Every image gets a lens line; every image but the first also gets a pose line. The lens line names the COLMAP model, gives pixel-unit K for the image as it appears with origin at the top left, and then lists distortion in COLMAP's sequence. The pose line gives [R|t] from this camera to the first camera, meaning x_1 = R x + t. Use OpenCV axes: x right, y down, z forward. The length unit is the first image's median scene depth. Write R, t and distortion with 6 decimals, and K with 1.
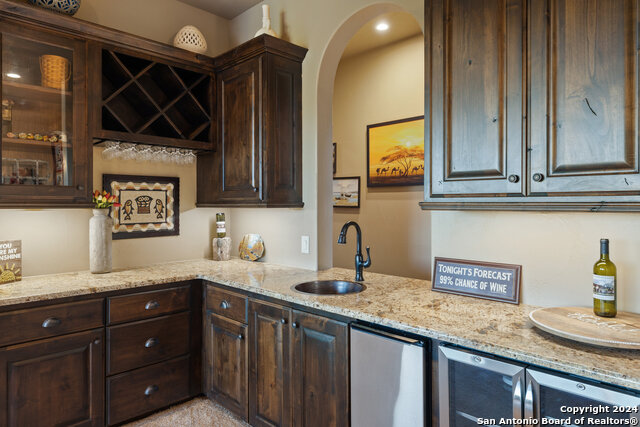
lens RADIAL K [[404.8, 0, 319.3], [0, 404.8, 210.3], [0, 0, 1]] dist [0.000010, 0.000003]
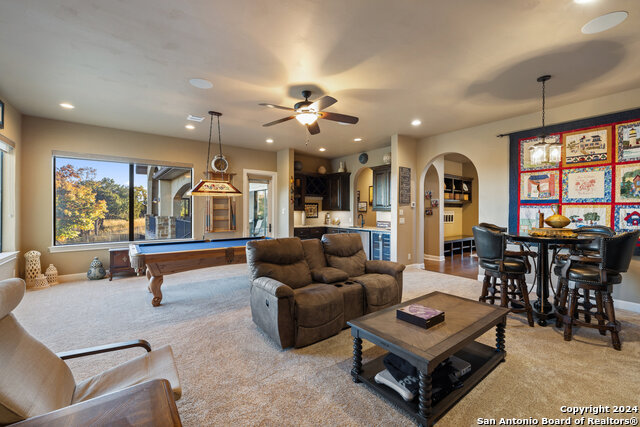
lens RADIAL K [[271.9, 0, 322.1], [0, 271.9, 212.6], [0, 0, 1]] dist [0.003214, -0.000054]
pose [[0.991926, 0.006128, -0.126670, 0.027396], [-0.007017, 0.999954, -0.006577, 0.027794], [0.126624, 0.007412, 0.991923, -1.682502]]
